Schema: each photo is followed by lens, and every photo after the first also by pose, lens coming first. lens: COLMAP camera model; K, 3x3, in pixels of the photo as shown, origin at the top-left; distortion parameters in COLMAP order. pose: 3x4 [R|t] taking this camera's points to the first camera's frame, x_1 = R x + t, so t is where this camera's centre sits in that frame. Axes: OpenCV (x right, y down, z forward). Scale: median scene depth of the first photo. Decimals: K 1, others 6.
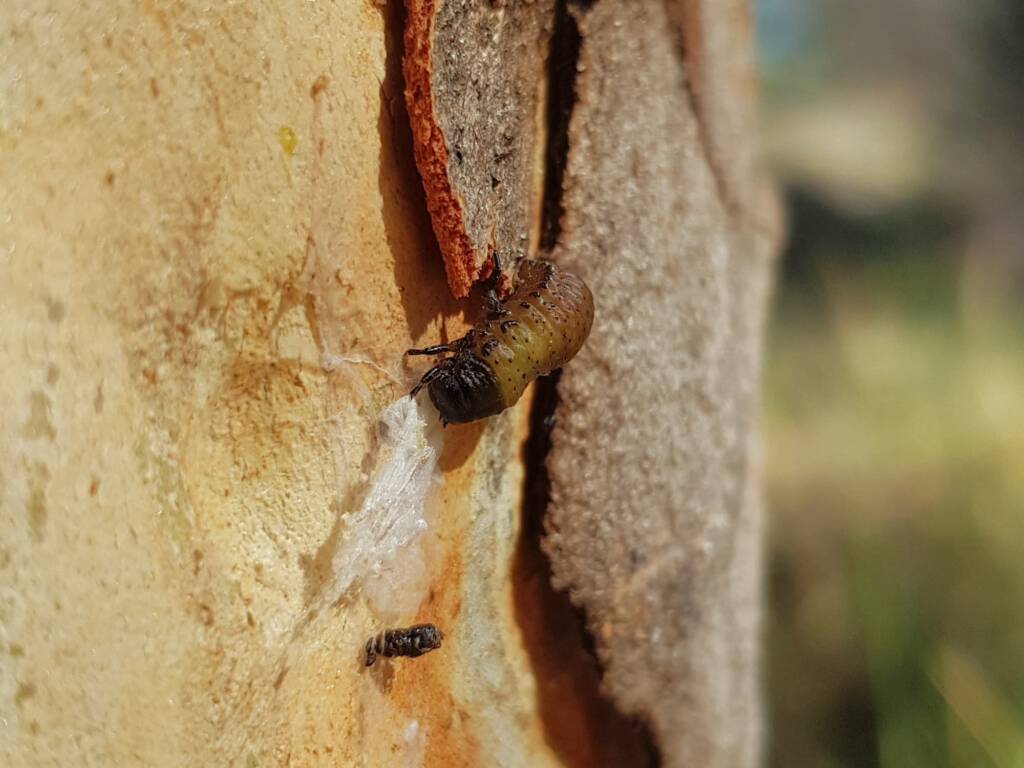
lens RADIAL K [[1796.3, 0, 476.4], [0, 1796.3, 348.8], [0, 0, 1]] dist [0.040549, 0.000000]
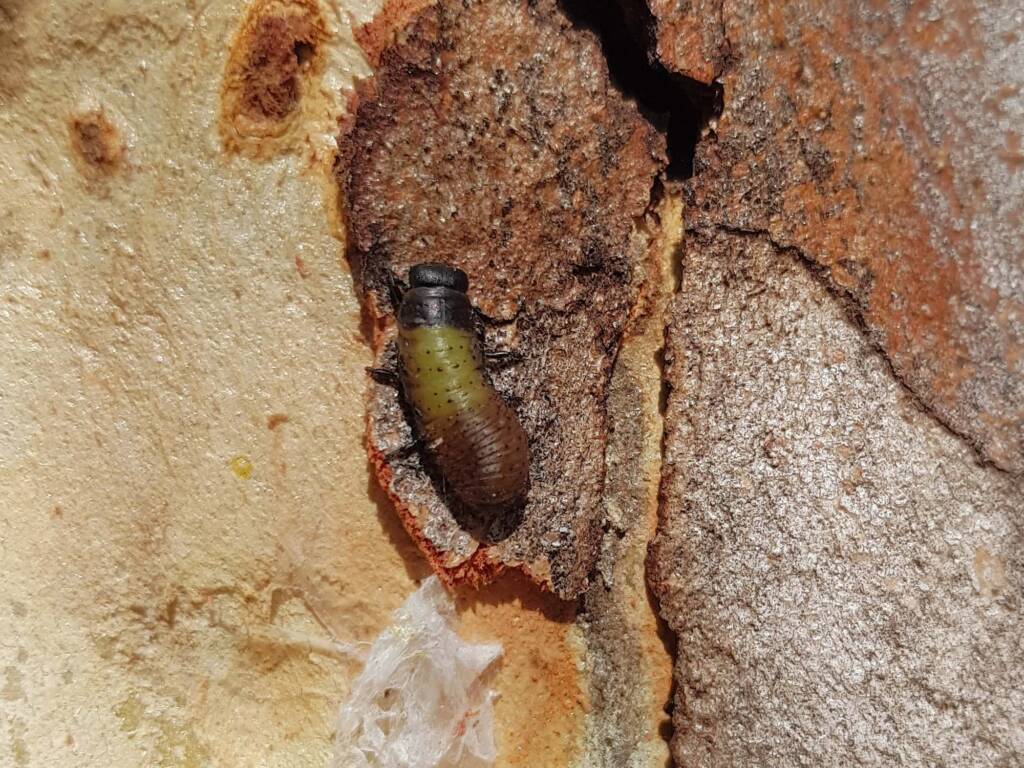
lens RADIAL K [[1796.3, 0, 579.9], [0, 1796.3, 384.5], [0, 0, 1]] dist [0.040549, 0.000000]
pose [[0.648160, -0.019941, -0.761243, 0.938681], [-0.004646, 0.999535, -0.030139, -0.131038], [0.761490, 0.023072, 0.647765, 0.366824]]
